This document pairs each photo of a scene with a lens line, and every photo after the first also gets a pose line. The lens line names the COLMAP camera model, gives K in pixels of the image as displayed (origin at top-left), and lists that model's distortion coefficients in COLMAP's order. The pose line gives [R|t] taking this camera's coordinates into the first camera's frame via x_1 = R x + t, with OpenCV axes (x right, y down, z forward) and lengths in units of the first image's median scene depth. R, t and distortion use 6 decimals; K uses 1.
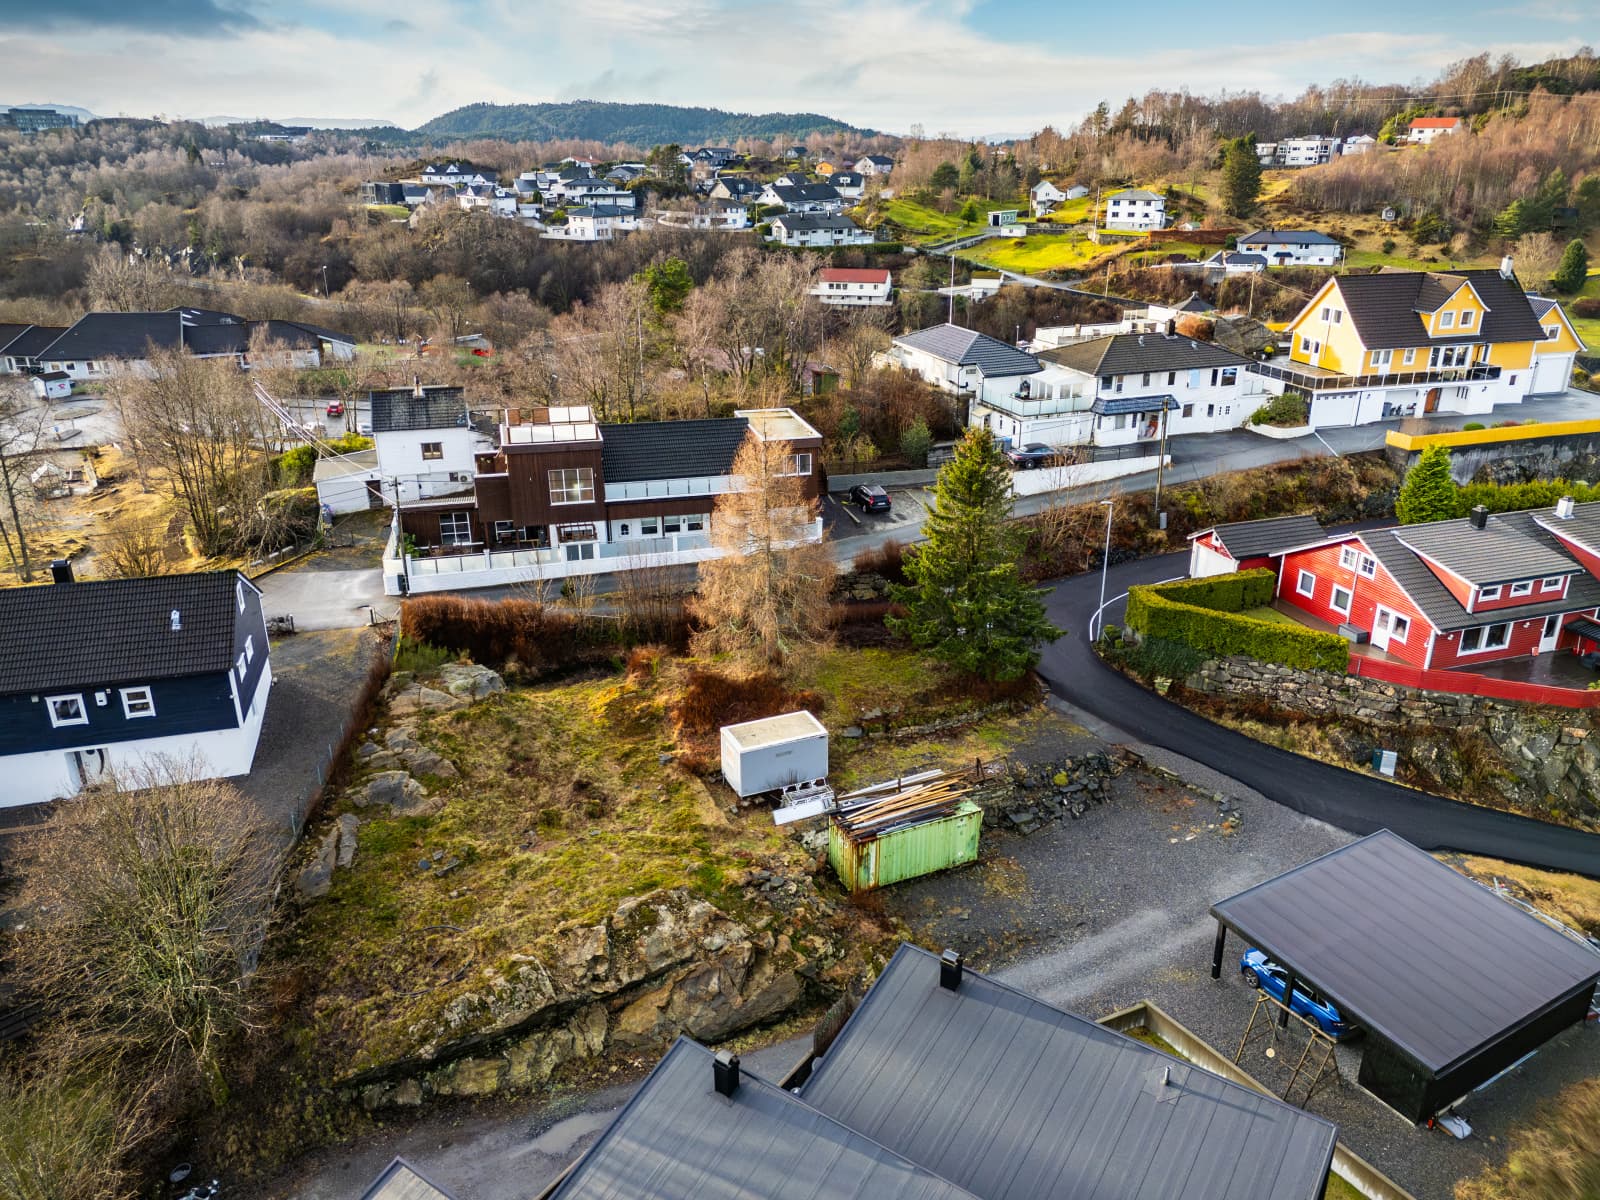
lens RADIAL K [[1192.4, 0, 790.4], [0, 1192.4, 589.8], [0, 0, 1]] dist [0.089122, -0.093008]
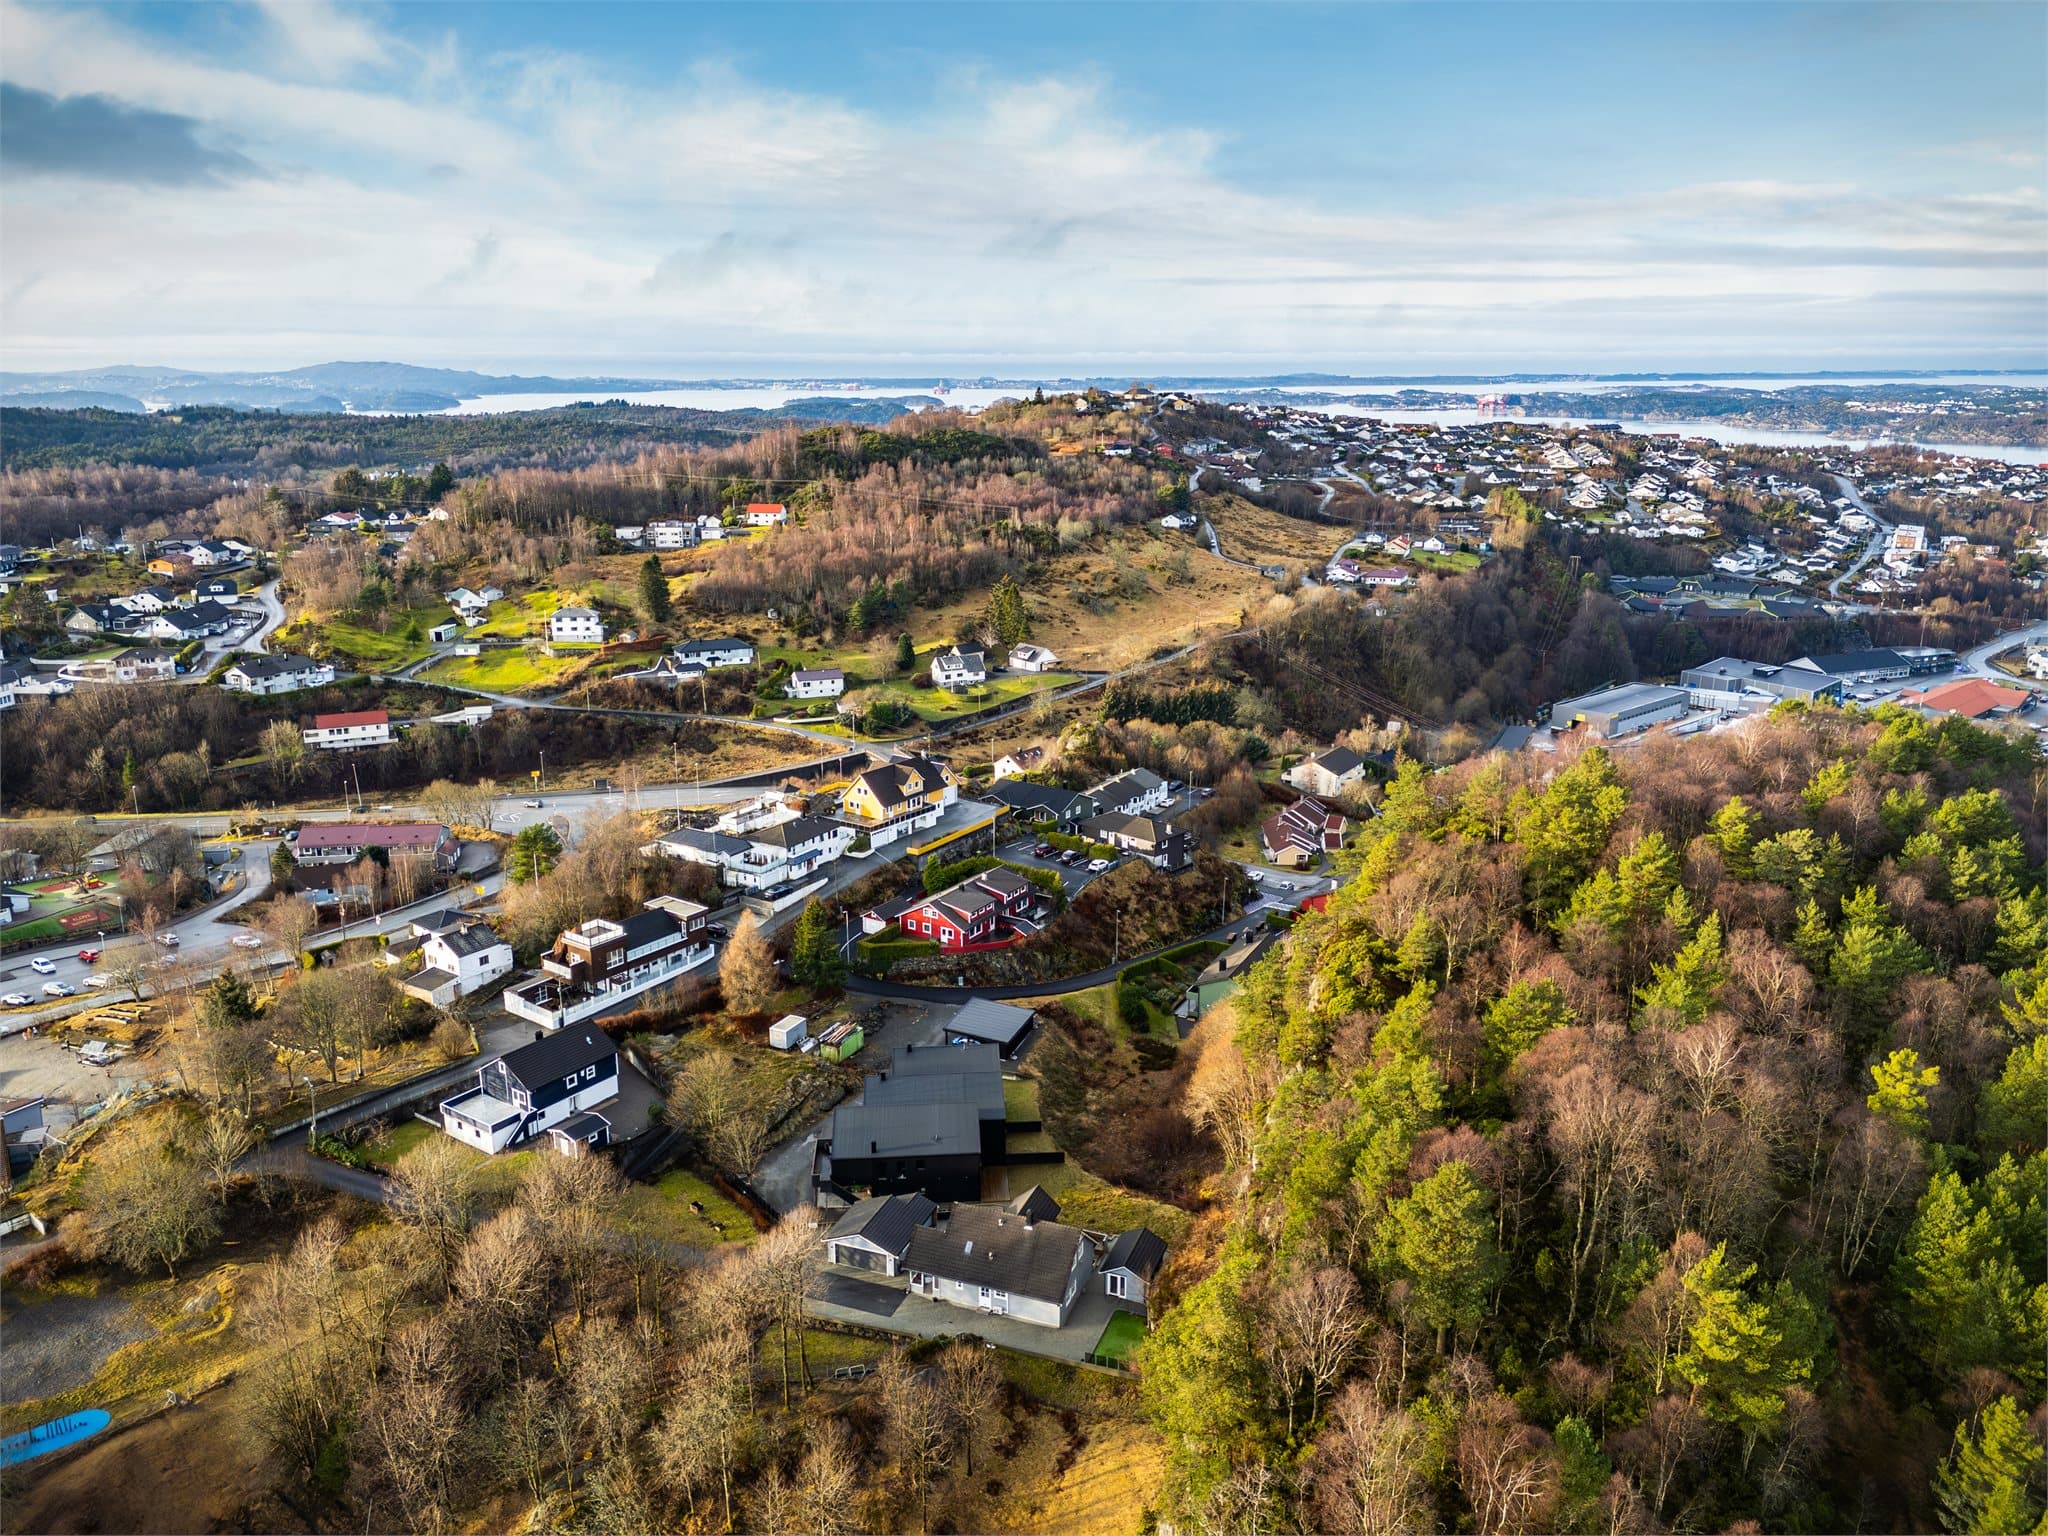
lens RADIAL K [[1526.2, 0, 1011.7], [0, 1526.2, 754.9], [0, 0, 1]] dist [0.089122, -0.093008]
pose [[0.784170, -0.161615, 0.599131, -0.938105], [0.228819, 0.972762, -0.037087, -0.135819], [-0.576818, 0.166175, 0.799792, -1.289388]]
